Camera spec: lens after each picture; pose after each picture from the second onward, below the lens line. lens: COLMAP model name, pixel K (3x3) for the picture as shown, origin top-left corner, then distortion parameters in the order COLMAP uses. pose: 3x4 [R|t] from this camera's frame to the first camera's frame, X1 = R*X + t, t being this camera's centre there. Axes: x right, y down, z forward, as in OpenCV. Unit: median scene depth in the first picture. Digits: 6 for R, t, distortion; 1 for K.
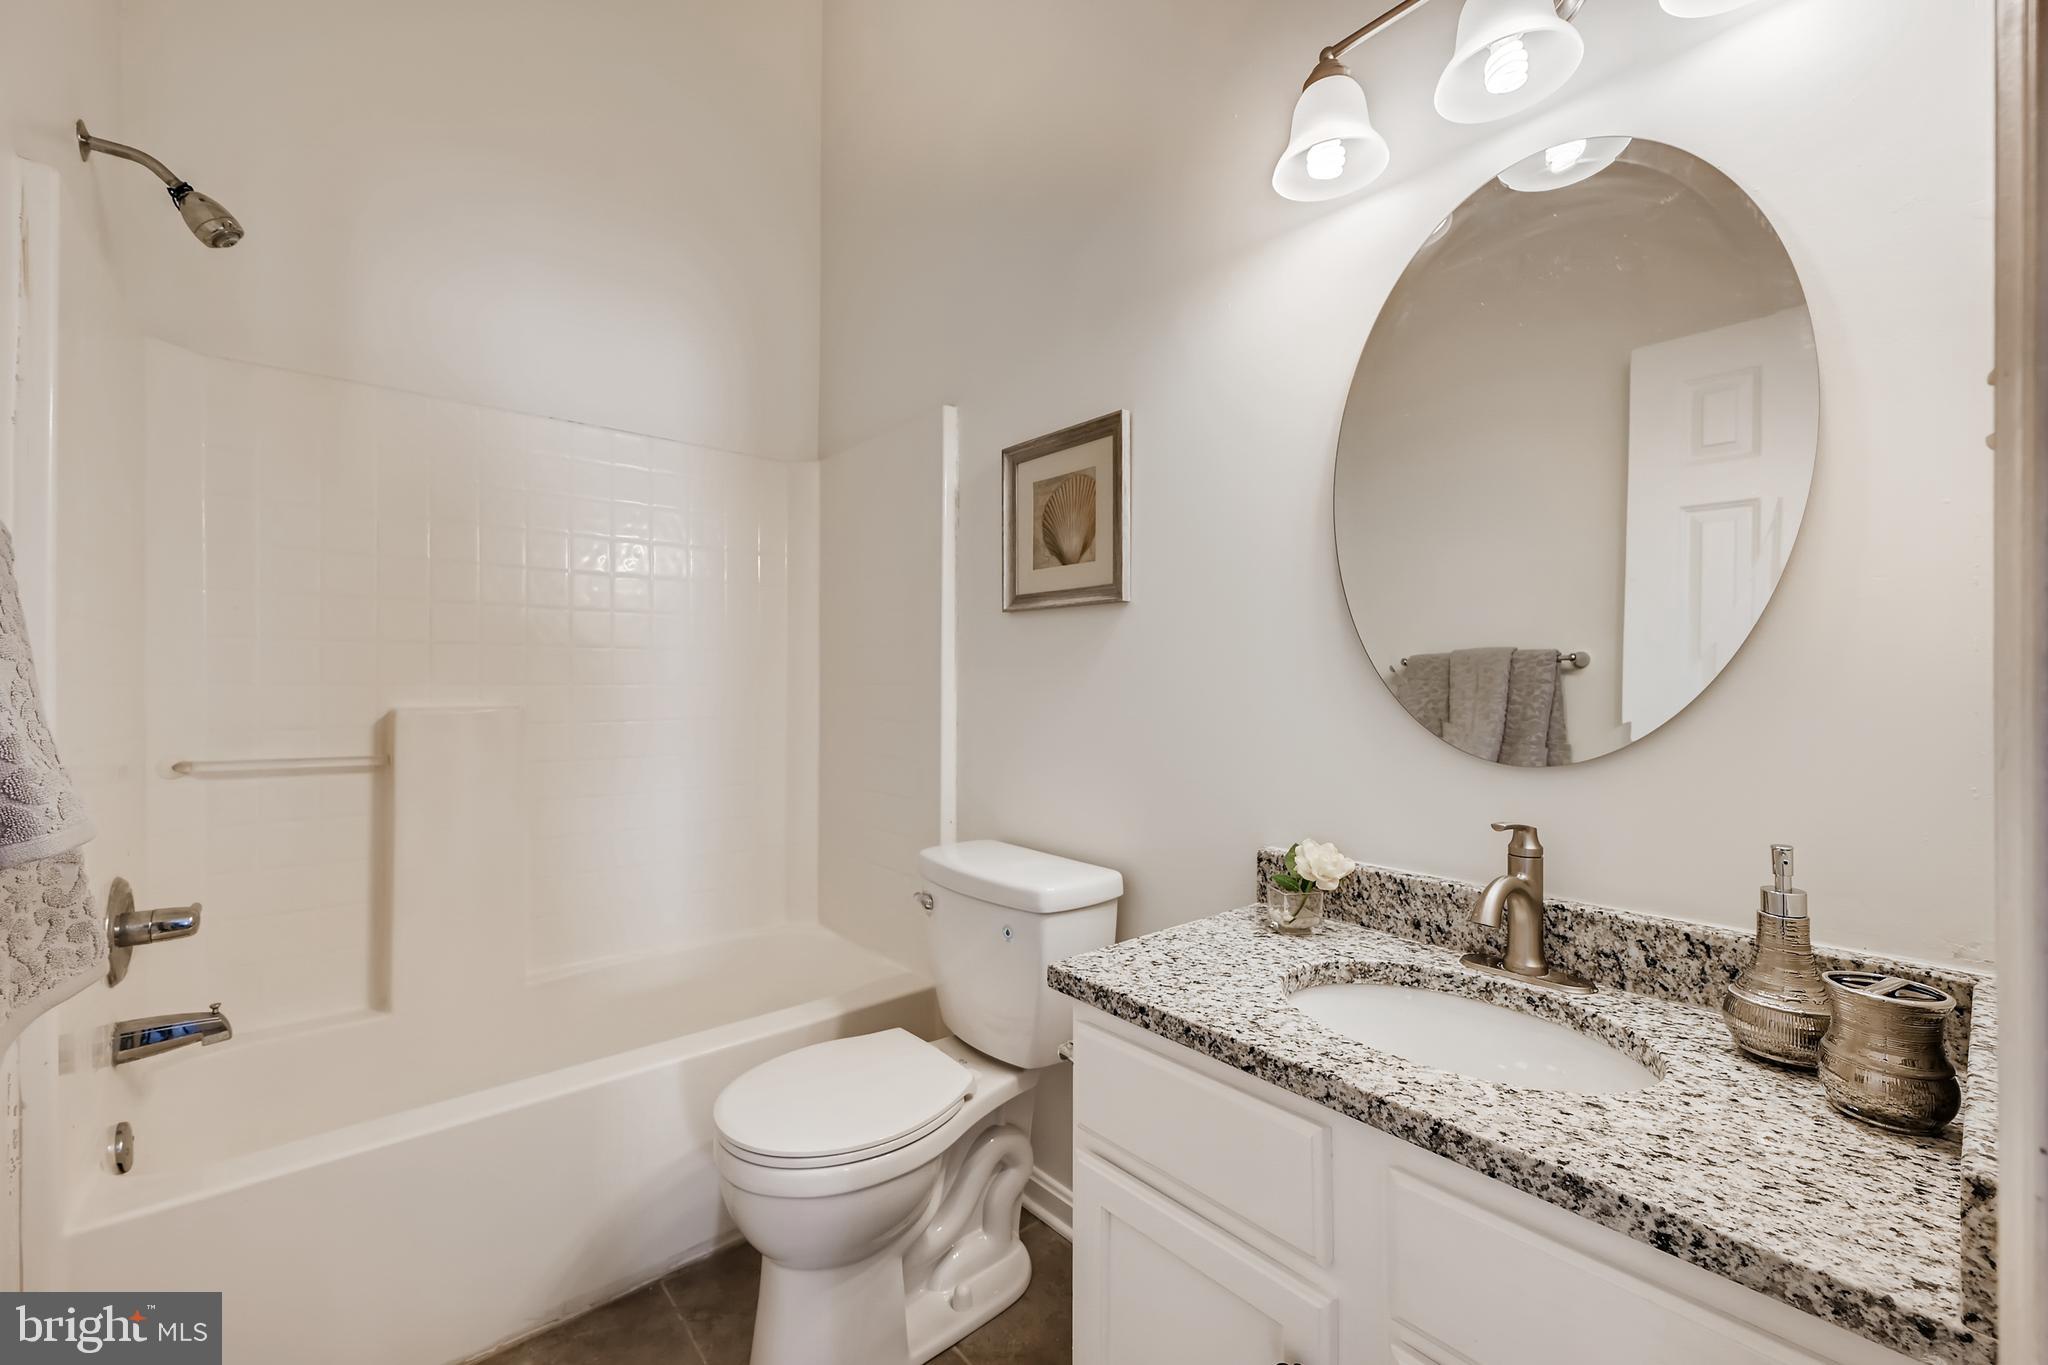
lens RADIAL K [[818.5, 0, 1026.5], [0, 818.5, 679.9], [0, 0, 1]] dist [-0.000702, 0.000108]
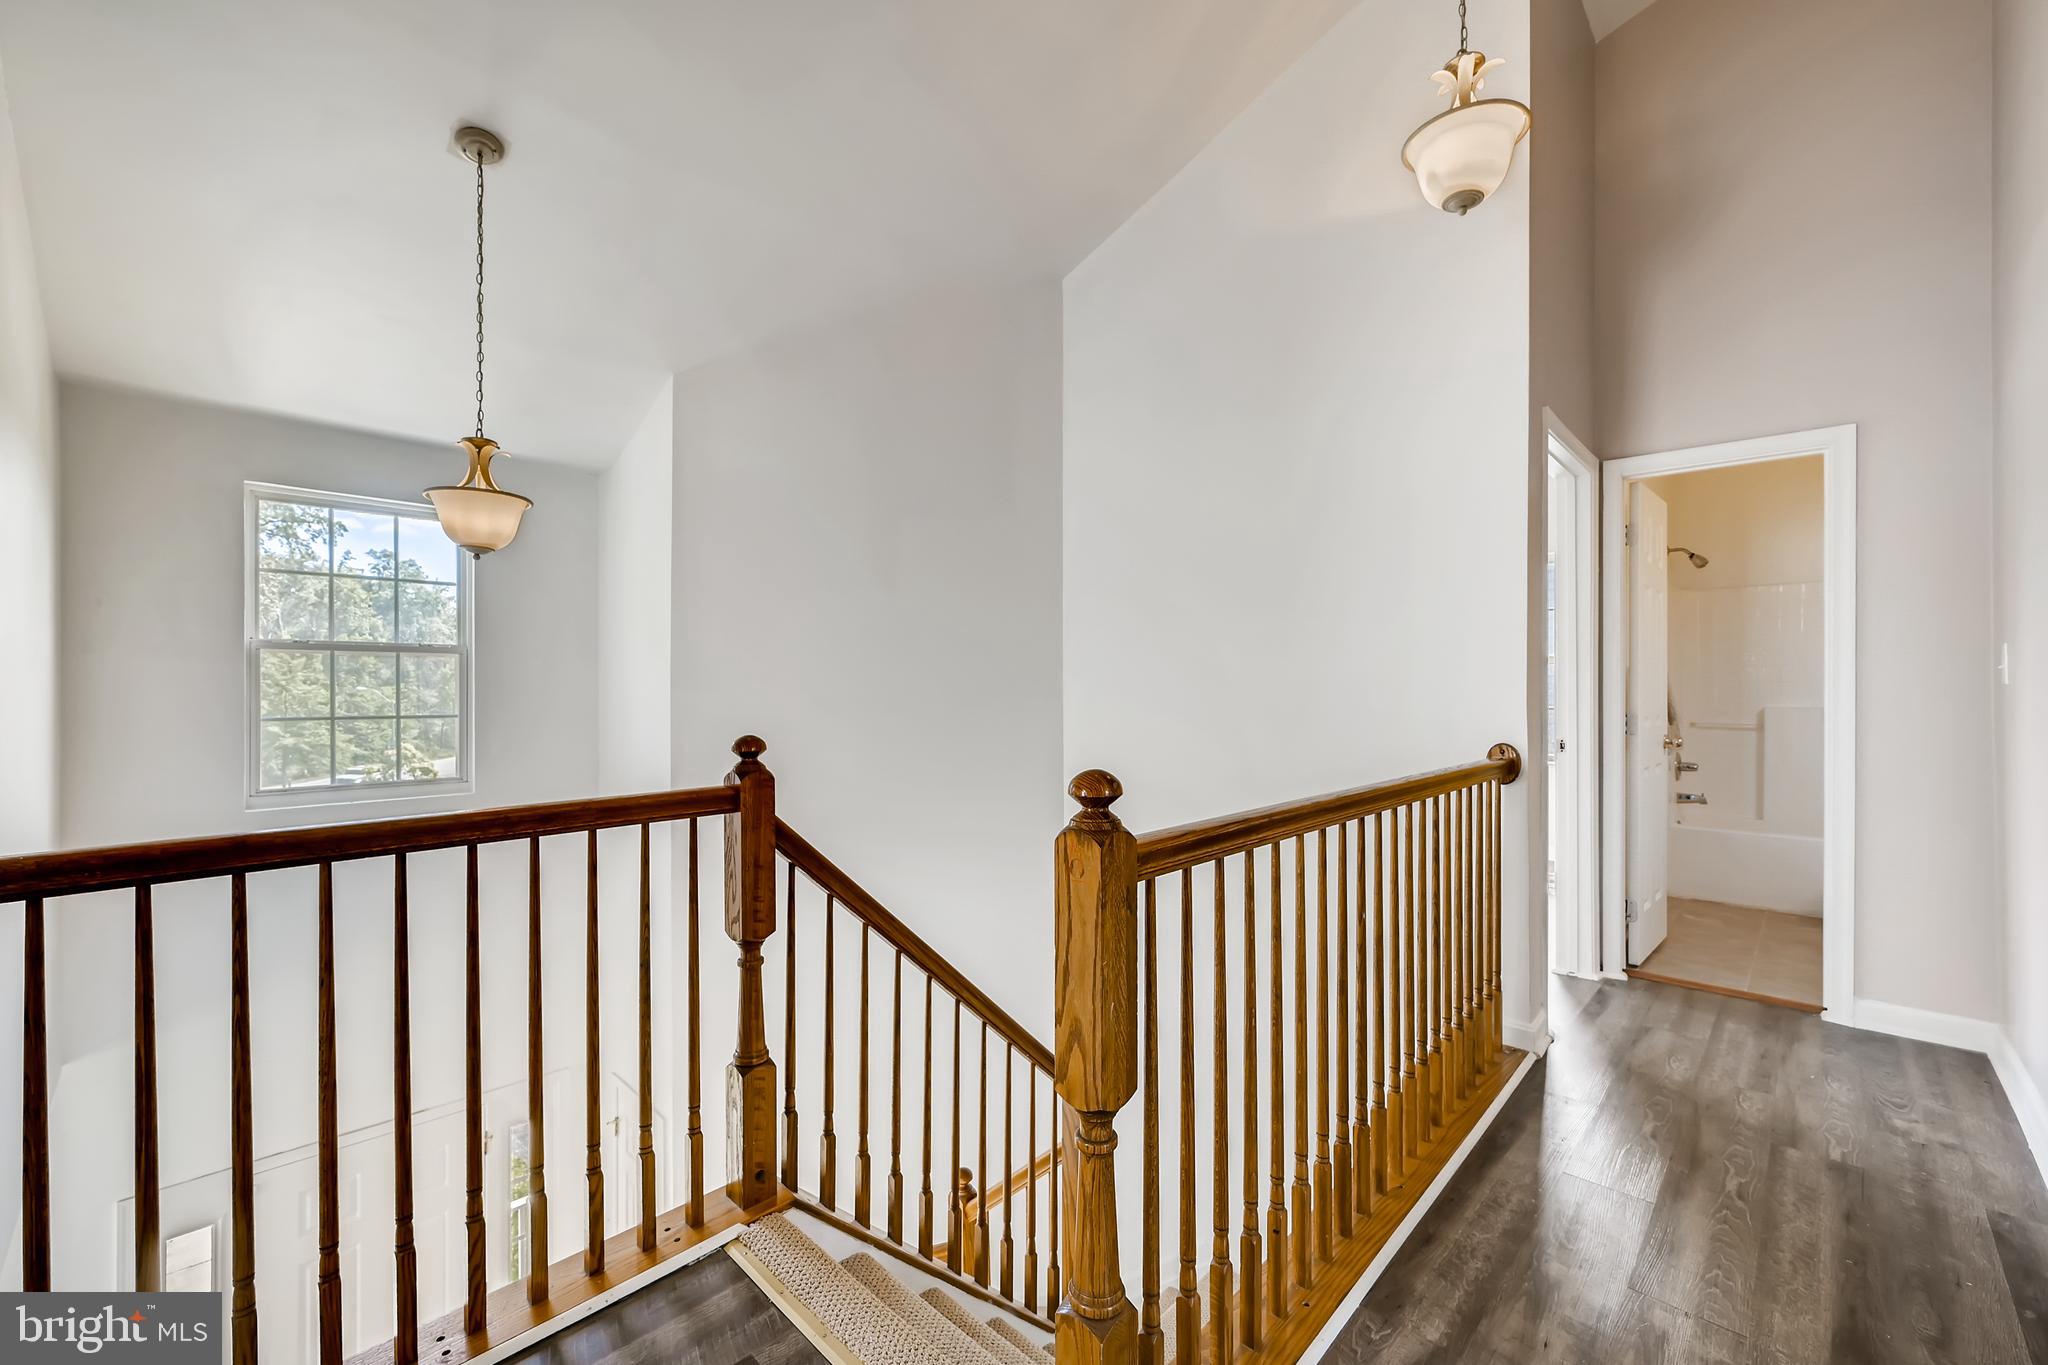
lens RADIAL K [[818.5, 0, 1027.3], [0, 818.5, 684.9], [0, 0, 1]] dist [-0.000702, 0.000108]
pose [[0.090764, -0.003113, -0.995868, 2.107185], [0.004732, 0.999985, -0.002695, -0.053584], [0.995861, -0.004468, 0.090777, -2.068069]]
